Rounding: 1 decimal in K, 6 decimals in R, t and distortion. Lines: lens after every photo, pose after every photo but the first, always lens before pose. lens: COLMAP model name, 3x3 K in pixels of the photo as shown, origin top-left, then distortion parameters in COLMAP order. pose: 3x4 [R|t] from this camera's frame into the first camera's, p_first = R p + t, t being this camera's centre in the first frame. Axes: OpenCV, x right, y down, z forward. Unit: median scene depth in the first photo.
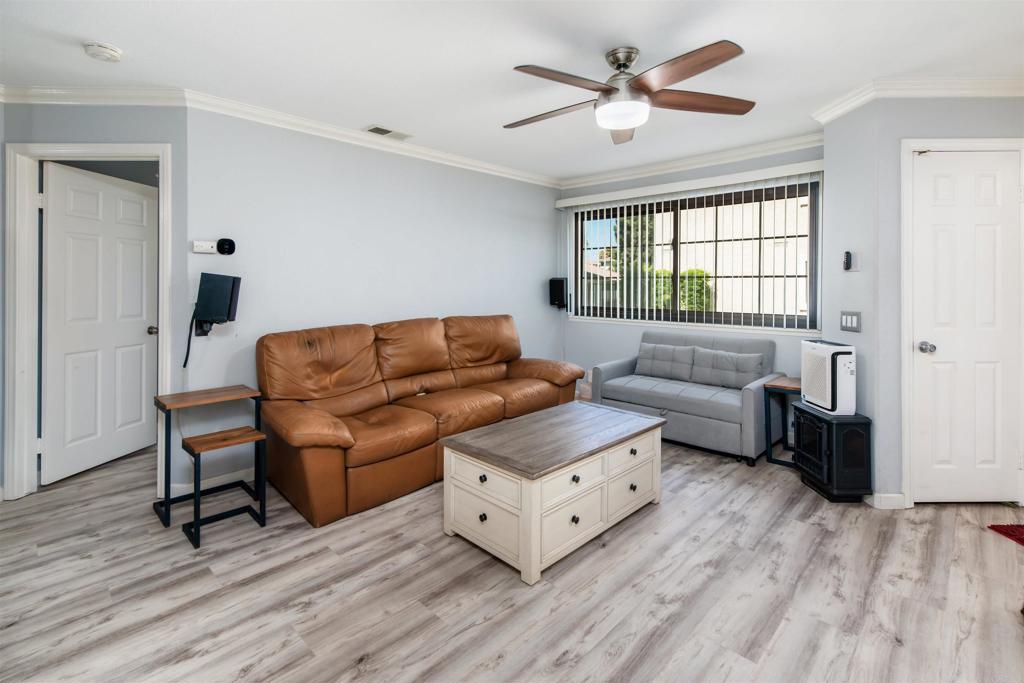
lens RADIAL K [[468.1, 0, 515.6], [0, 468.1, 282.0], [0, 0, 1]] dist [0.007214, 0.000104]
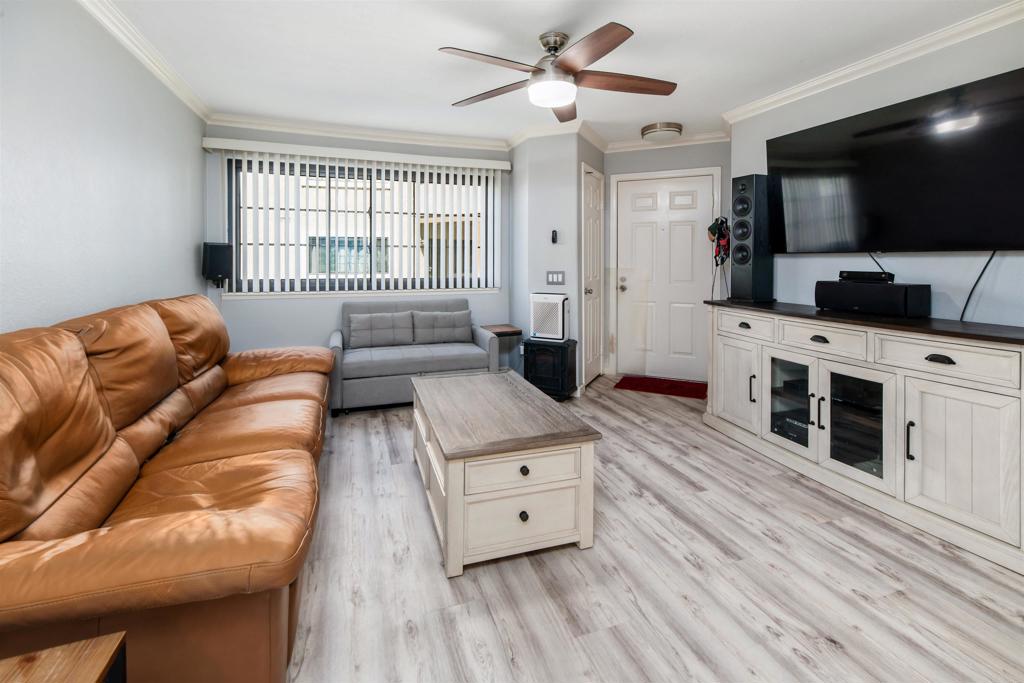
lens RADIAL K [[456.1, 0, 488.4], [0, 456.1, 262.1], [0, 0, 1]] dist [0.019210, 0.000128]
pose [[0.469880, -0.007999, 0.882694, -0.792500], [-0.006139, 0.999905, 0.012329, 0.021473], [-0.882709, -0.011212, 0.469786, 0.625203]]
